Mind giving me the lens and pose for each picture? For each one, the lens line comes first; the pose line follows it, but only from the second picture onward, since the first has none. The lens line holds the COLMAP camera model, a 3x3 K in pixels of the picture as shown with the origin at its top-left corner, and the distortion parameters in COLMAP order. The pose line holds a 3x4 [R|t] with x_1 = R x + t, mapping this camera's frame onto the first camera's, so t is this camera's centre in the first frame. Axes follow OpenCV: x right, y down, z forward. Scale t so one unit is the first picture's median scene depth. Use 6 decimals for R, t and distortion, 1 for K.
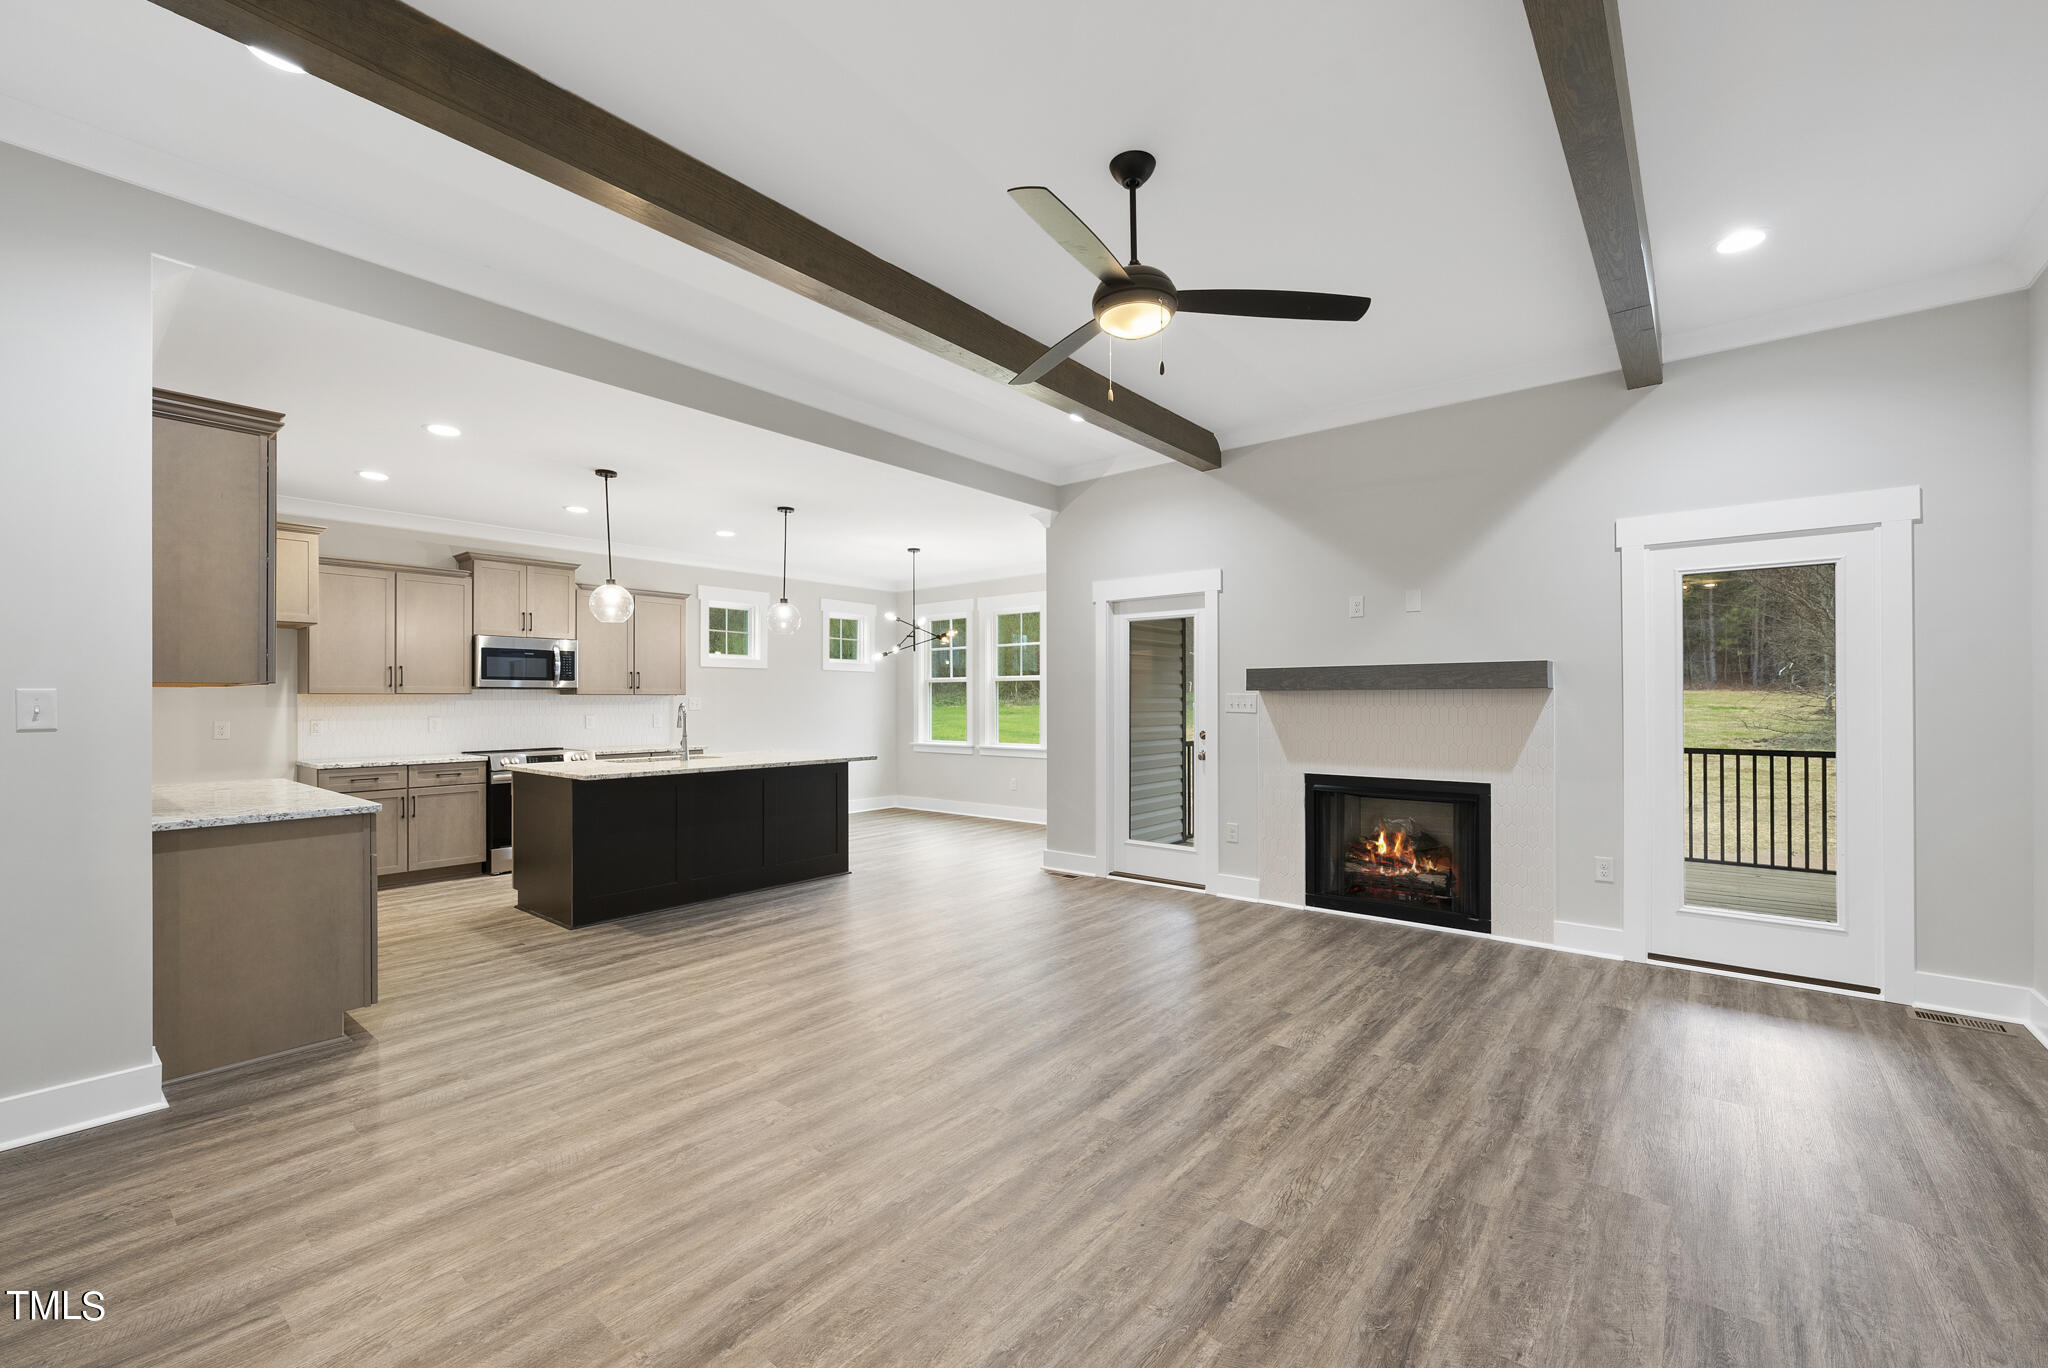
lens RADIAL K [[833.3, 0, 1032.6], [0, 833.3, 700.8], [0, 0, 1]] dist [-0.002774, 0.000326]
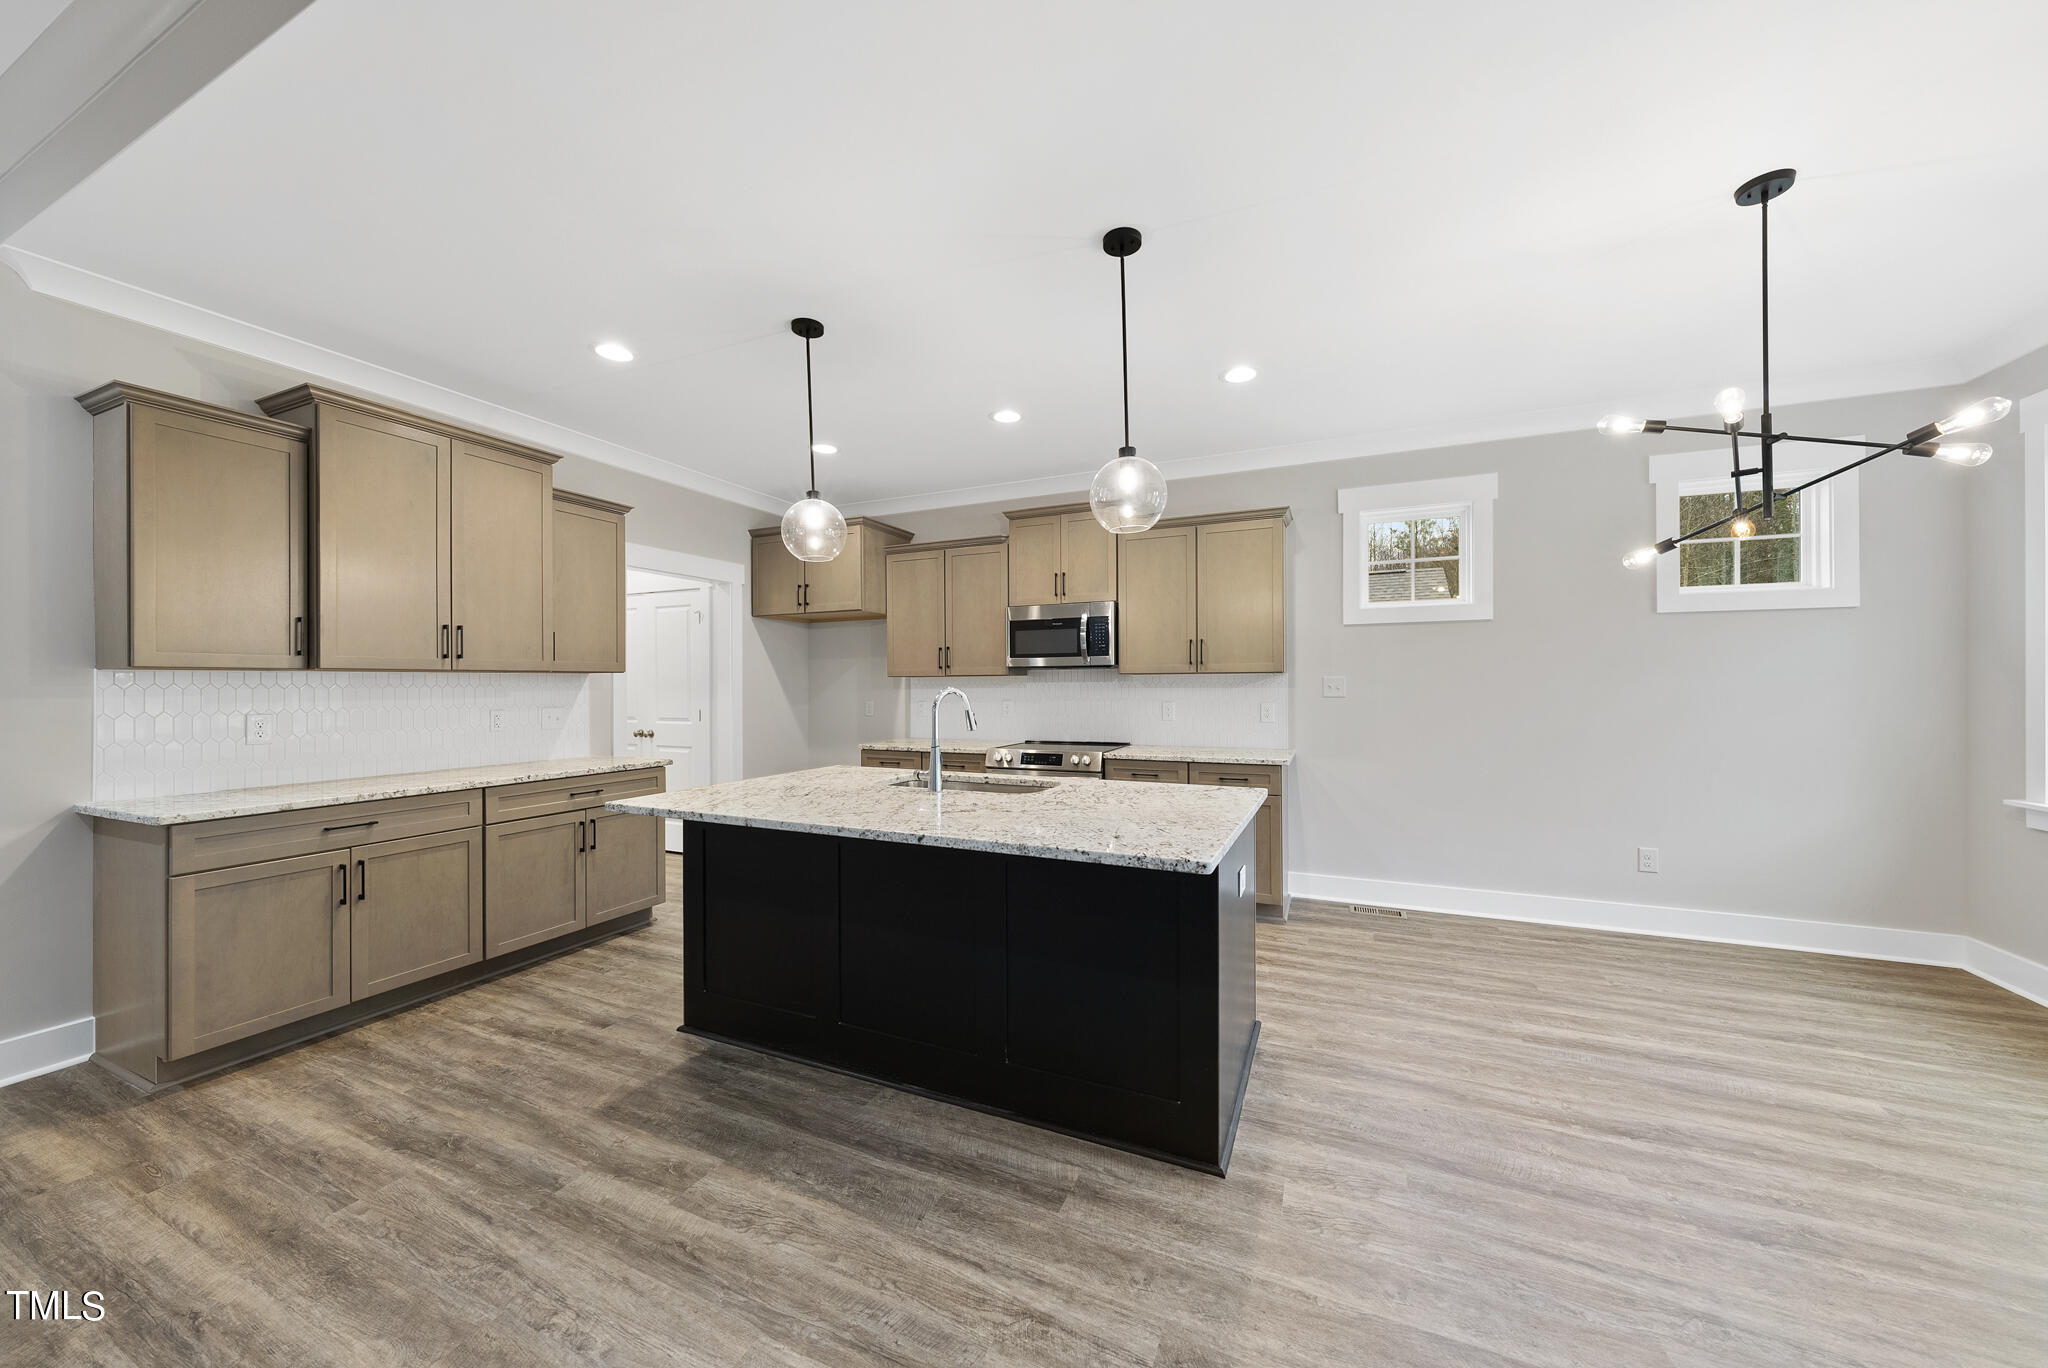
lens RADIAL K [[707.6, 0, 1023.2], [0, 707.6, 685.5], [0, 0, 1]] dist [-0.004518, 0.000260]
pose [[0.263132, 0.002782, -0.964756, 0.057815], [0.003755, 0.999985, 0.003908, -0.000371], [0.964752, -0.004651, 0.263118, 1.094451]]
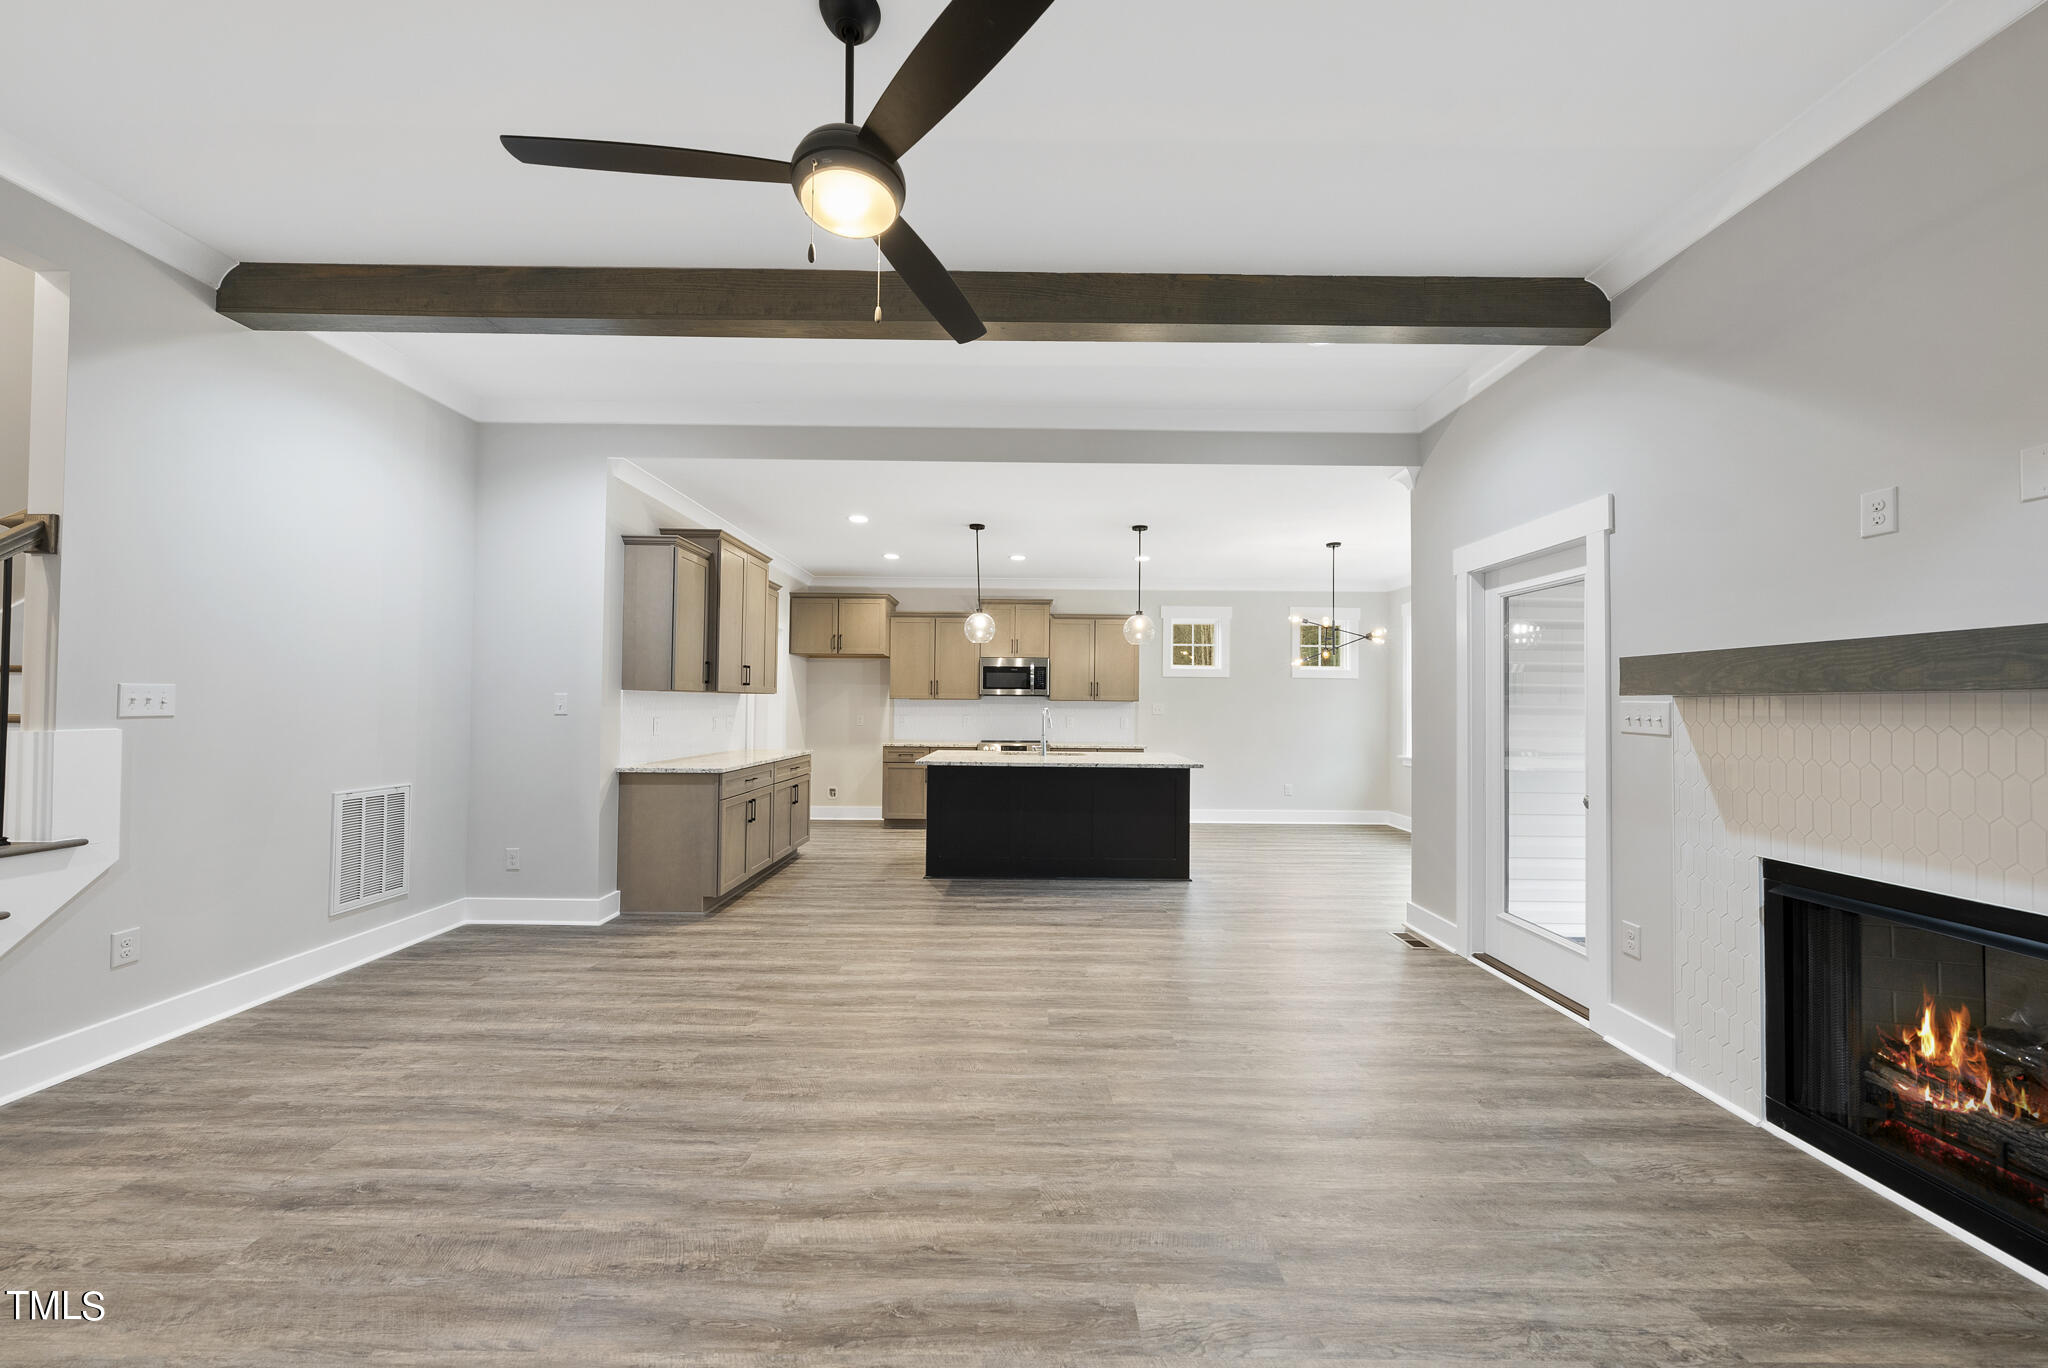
lens RADIAL K [[707.6, 0, 1025.5], [0, 707.6, 691.5], [0, 0, 1]] dist [-0.004518, 0.000260]
pose [[0.633396, -0.006061, -0.773804, 0.402251], [-0.012328, 0.999763, -0.017922, -0.001299], [0.773730, 0.020891, 0.633171, 0.402856]]
